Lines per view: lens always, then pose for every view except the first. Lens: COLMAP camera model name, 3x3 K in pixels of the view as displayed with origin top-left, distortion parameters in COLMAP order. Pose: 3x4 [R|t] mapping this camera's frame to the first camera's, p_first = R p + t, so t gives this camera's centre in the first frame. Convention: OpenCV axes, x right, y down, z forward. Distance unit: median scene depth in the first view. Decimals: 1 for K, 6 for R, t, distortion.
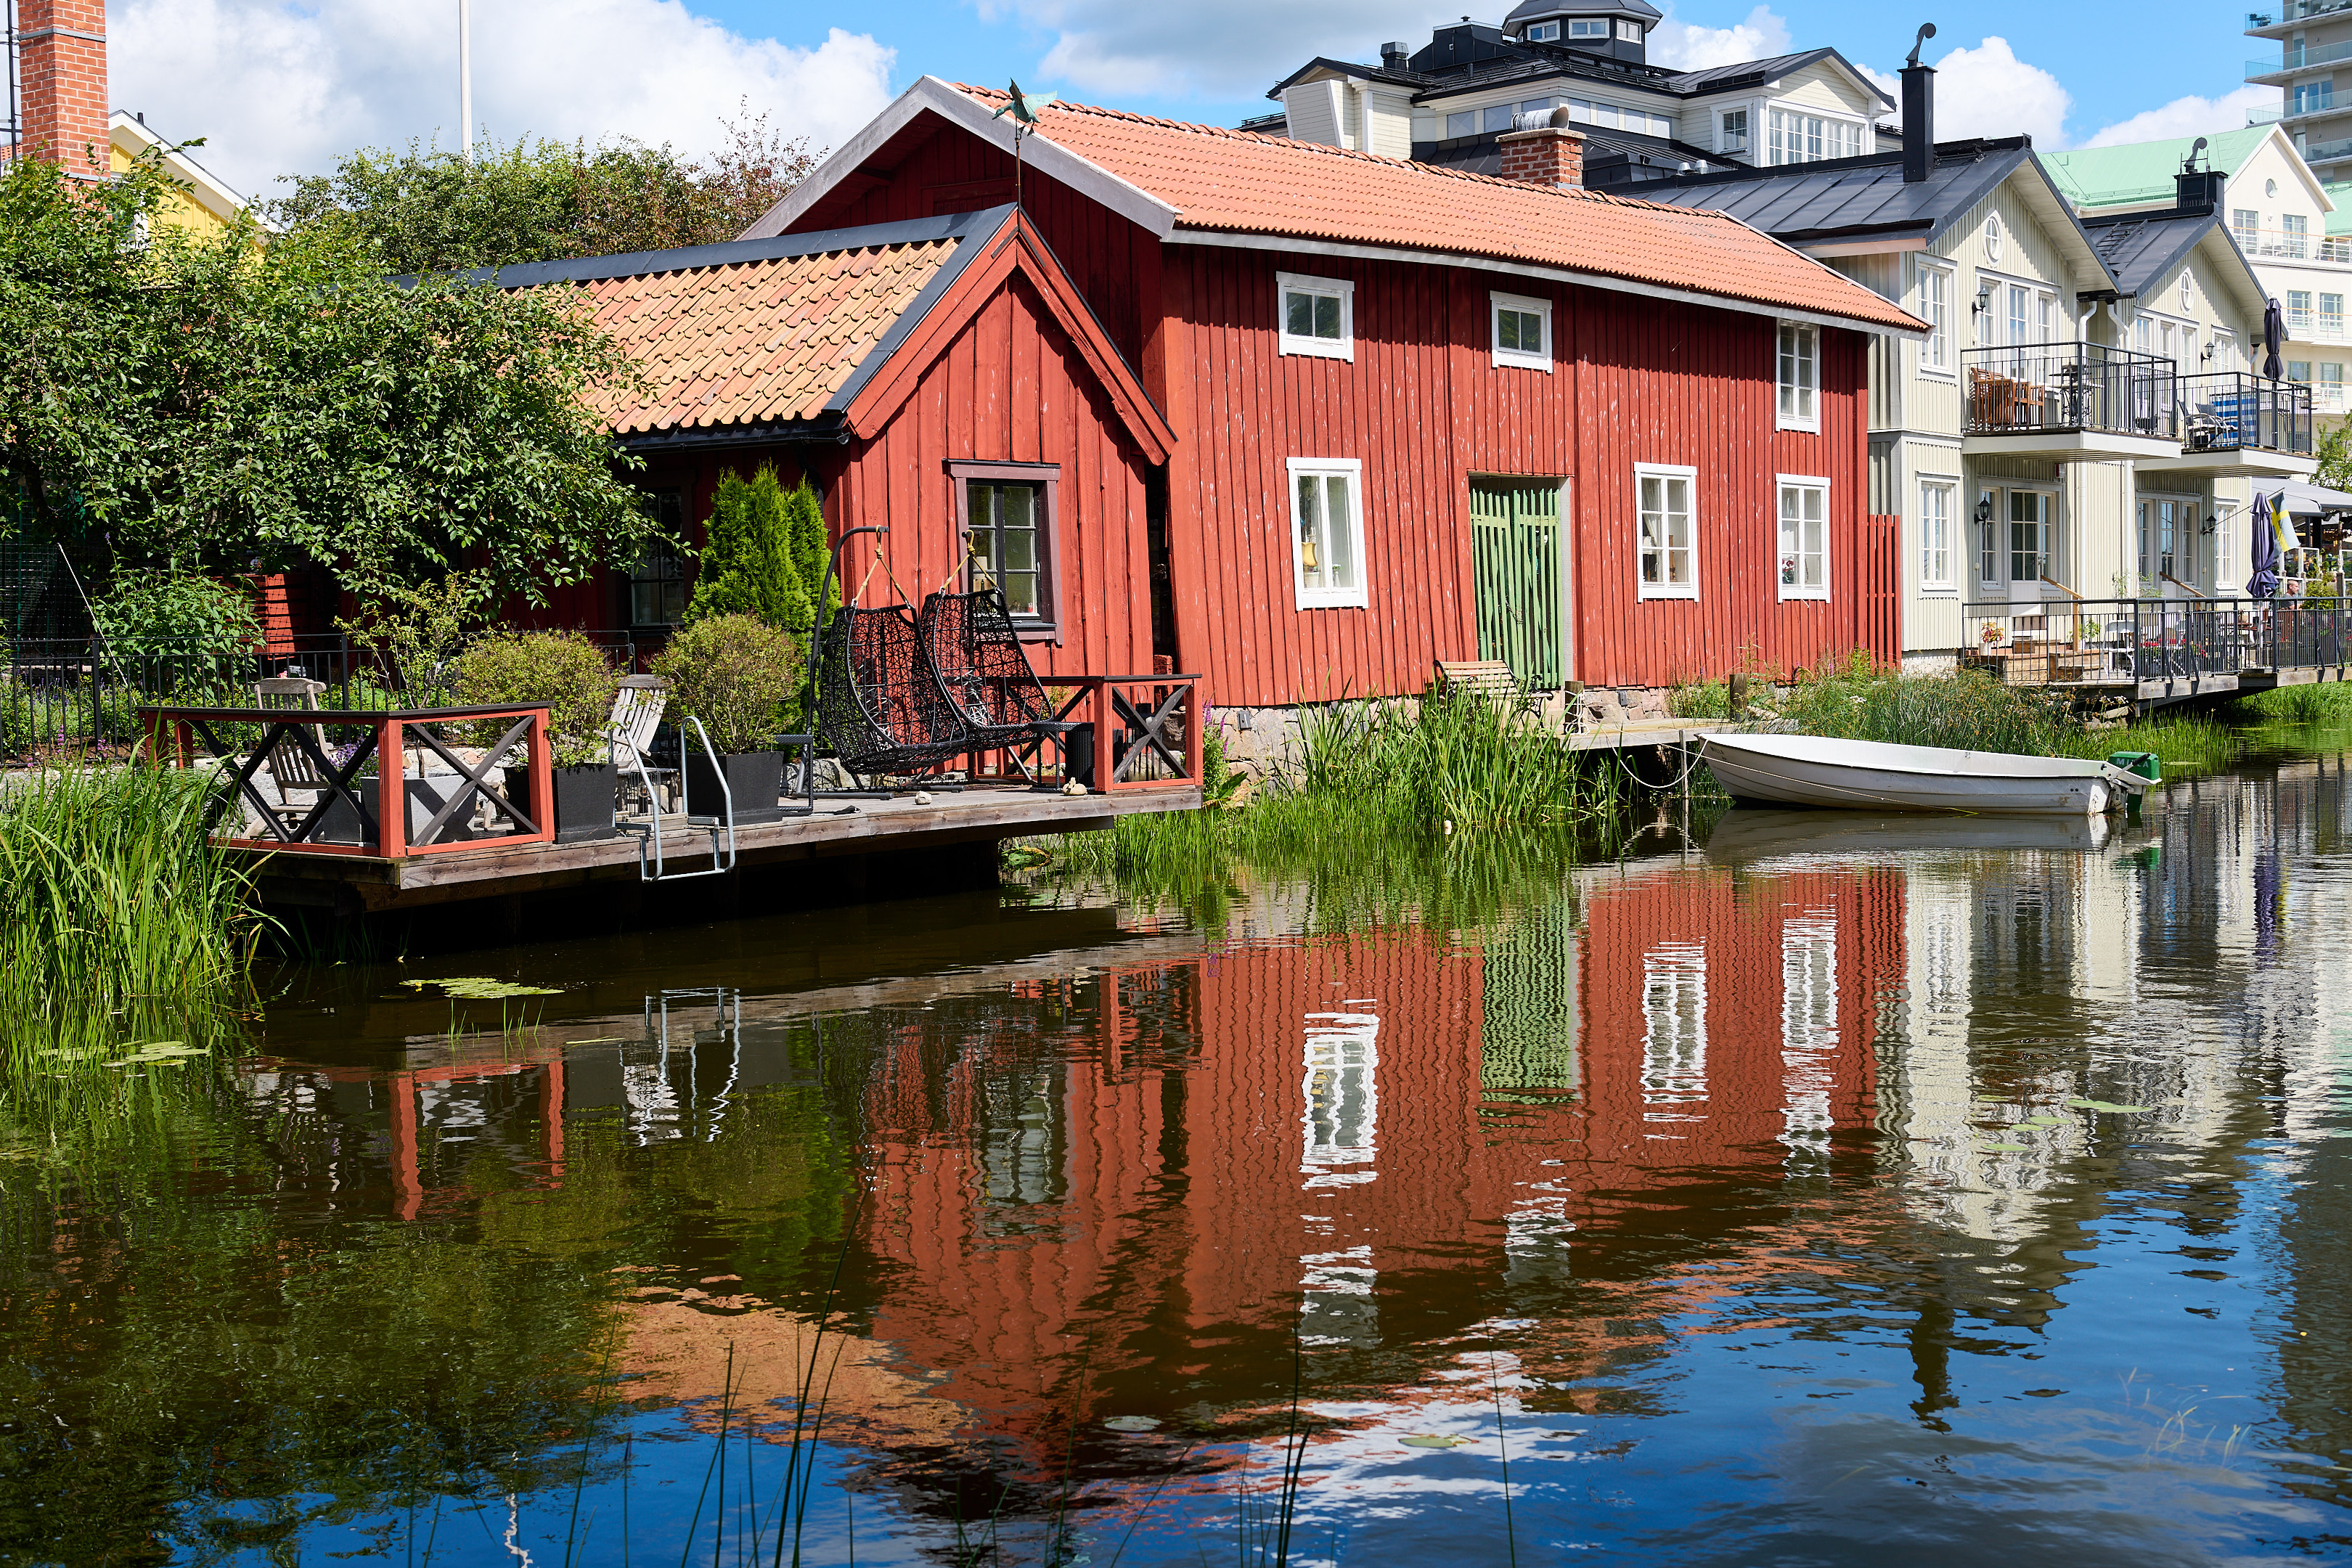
lens RADIAL K [[2948.9, 0, 1222.7], [0, 2948.9, 792.8], [0, 0, 1]] dist [0.012783, 0.000000]
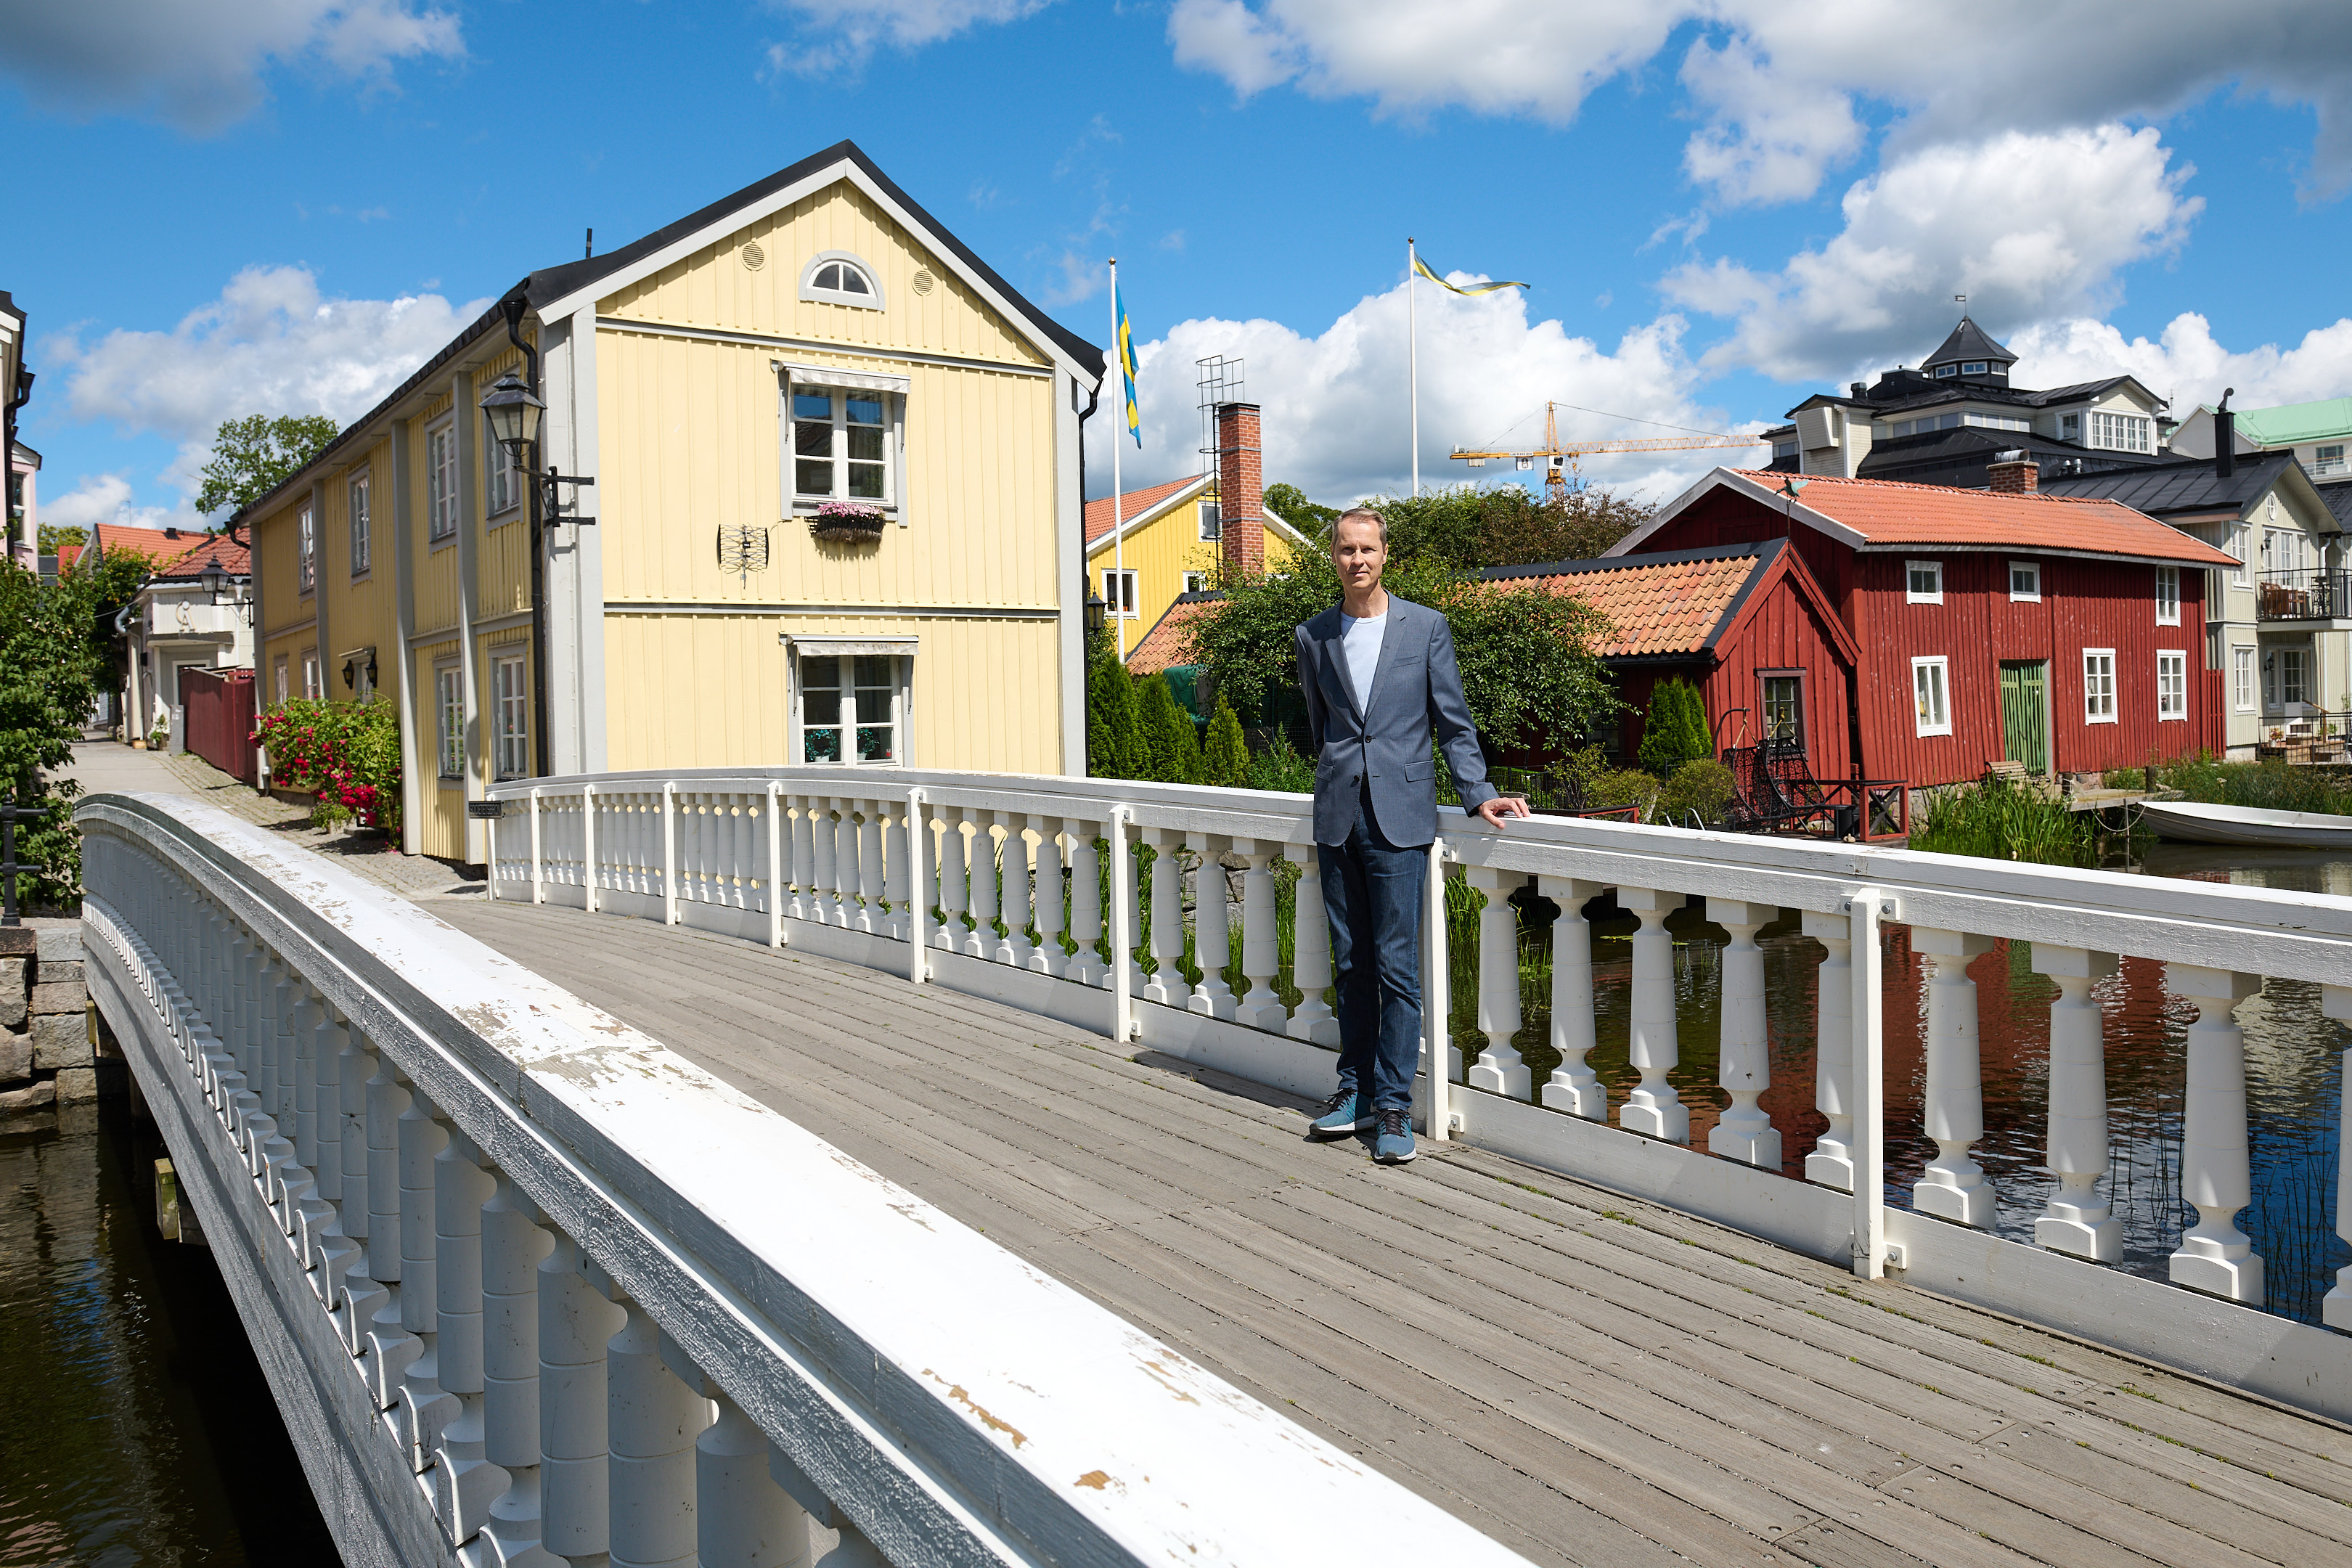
lens RADIAL K [[1834.7, 0, 1216.1], [0, 1834.7, 740.7], [0, 0, 1]] dist [-0.026024, -0.017227]
pose [[0.976213, -0.005912, -0.216734, -0.144708], [-0.000758, 0.999529, -0.030678, -0.021440], [0.216814, 0.030112, 0.975748, -0.217537]]
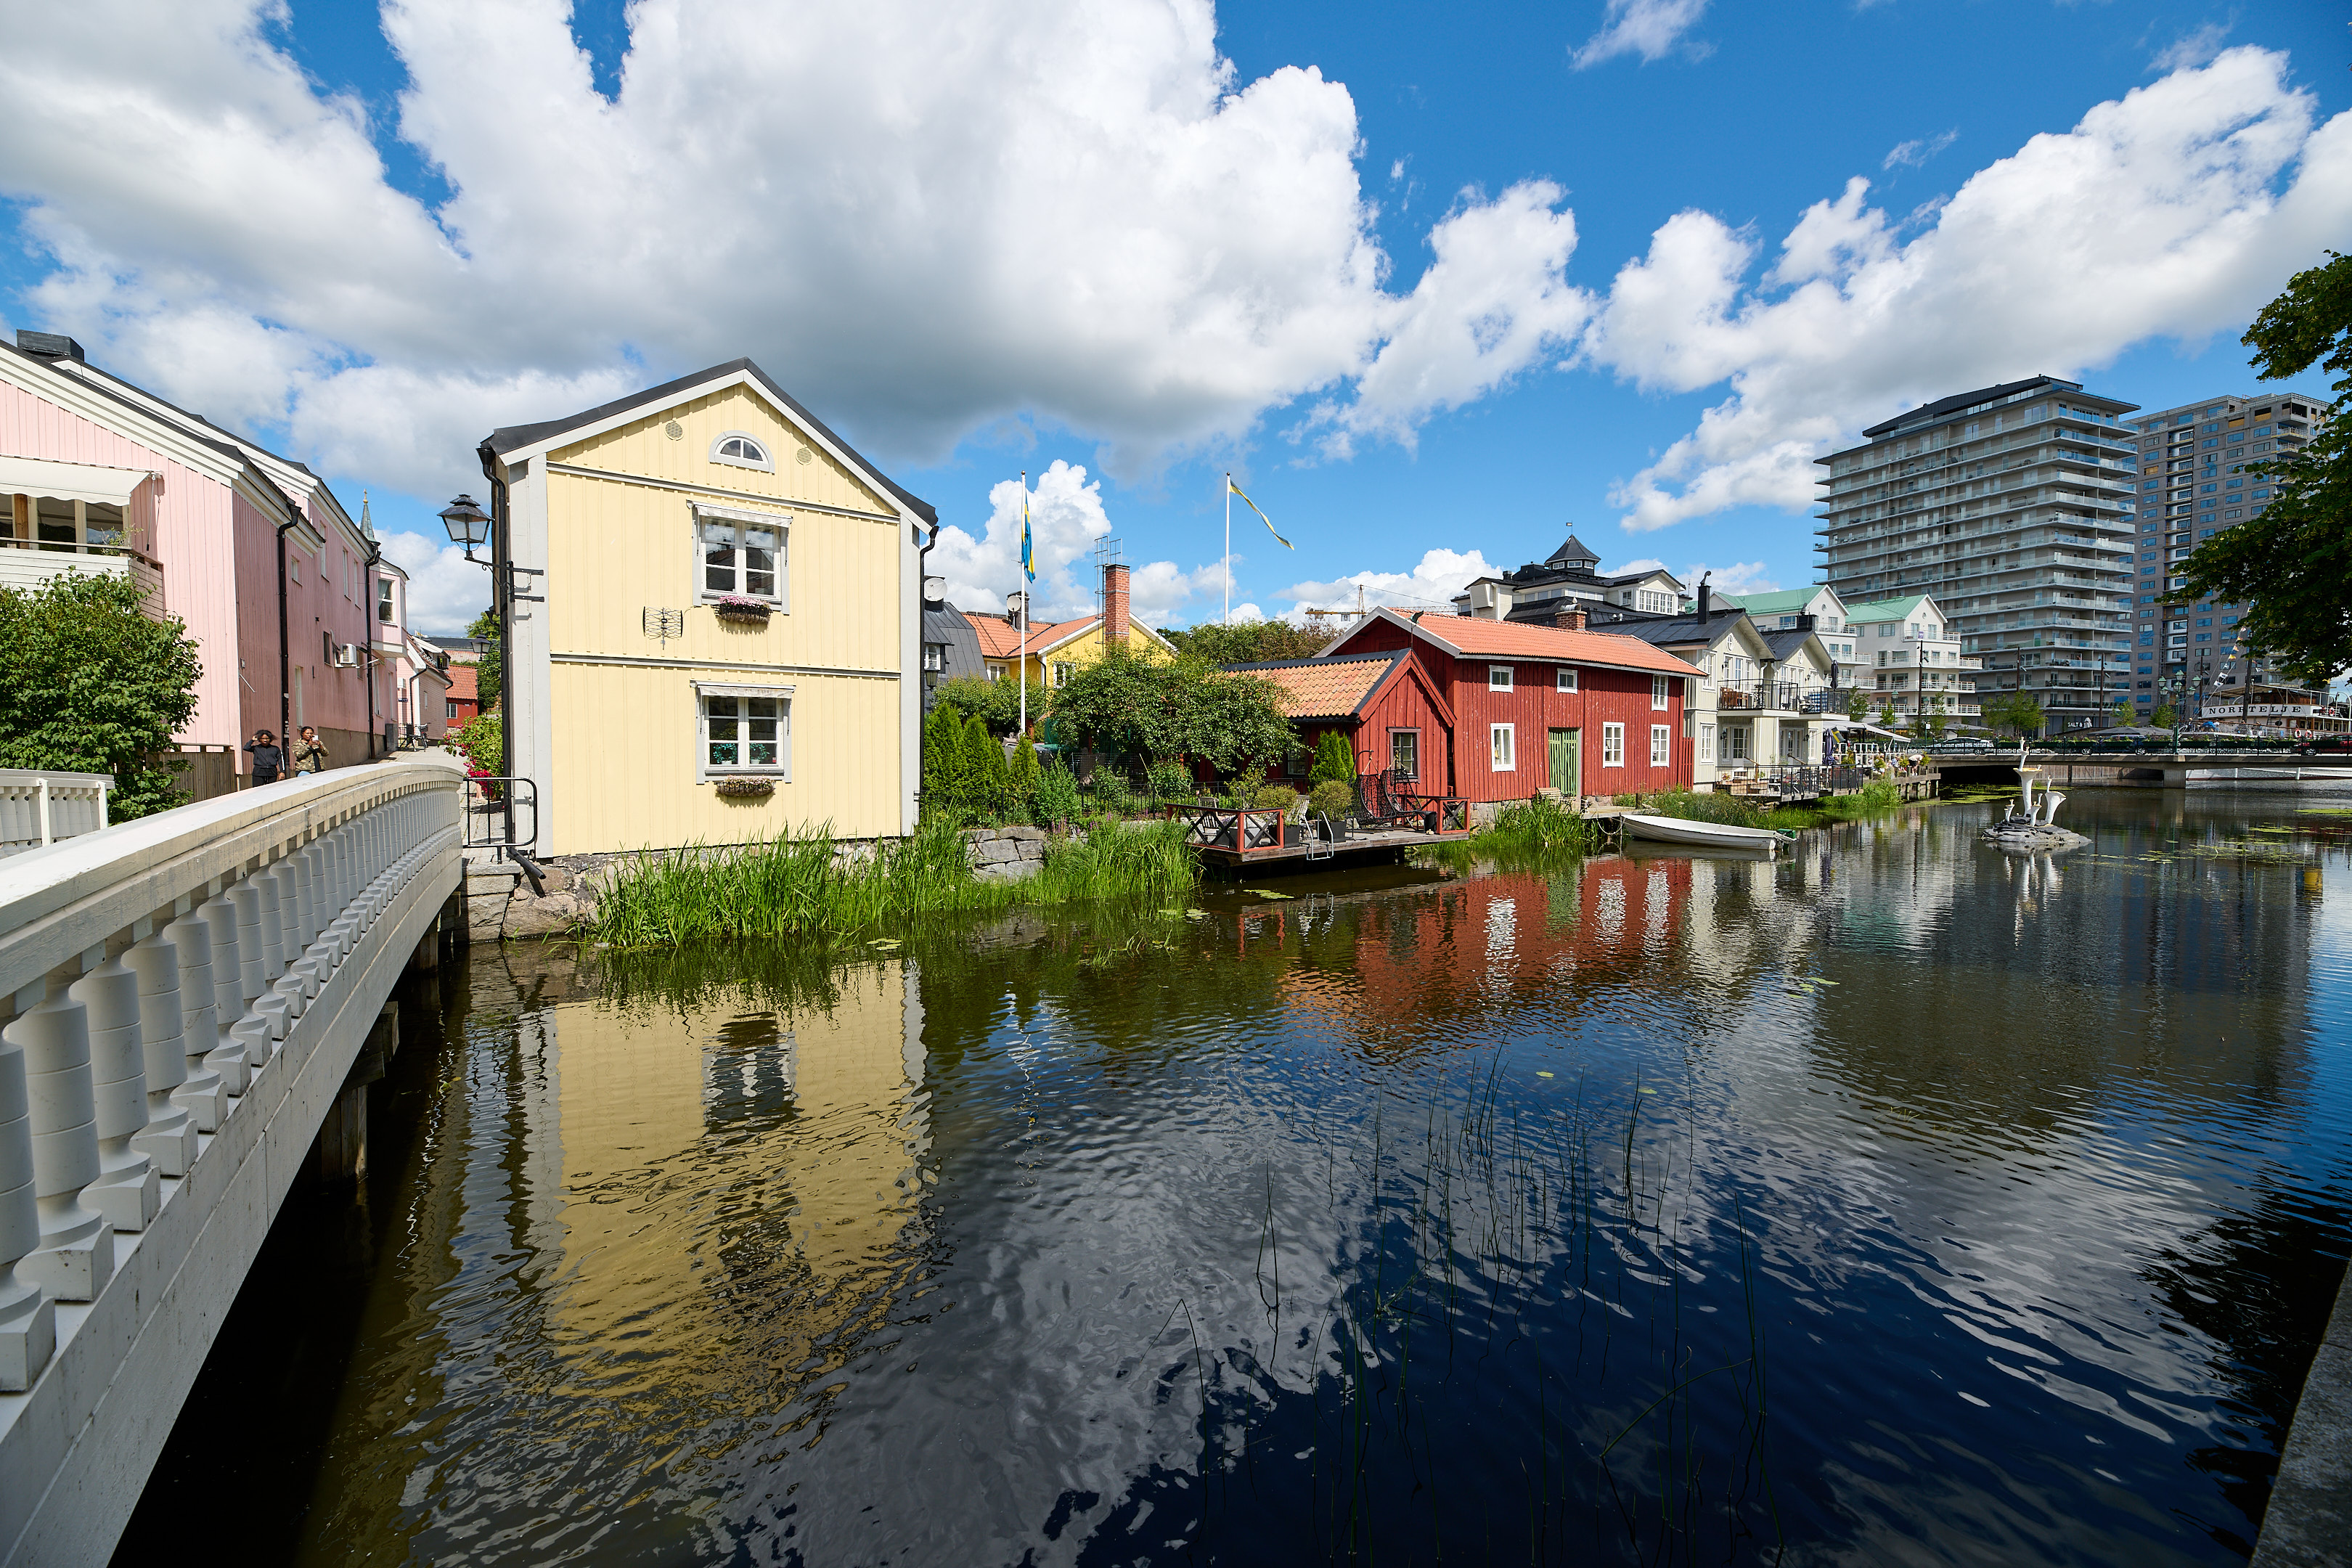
lens RADIAL K [[946.9, 0, 1186.2], [0, 946.9, 790.7], [0, 0, 1]] dist [0.003419, -0.003118]
pose [[0.971342, 0.032142, -0.235505, -0.048413], [-0.033155, 0.999450, -0.000343, -0.027684], [0.235364, 0.008141, 0.971873, -0.054739]]
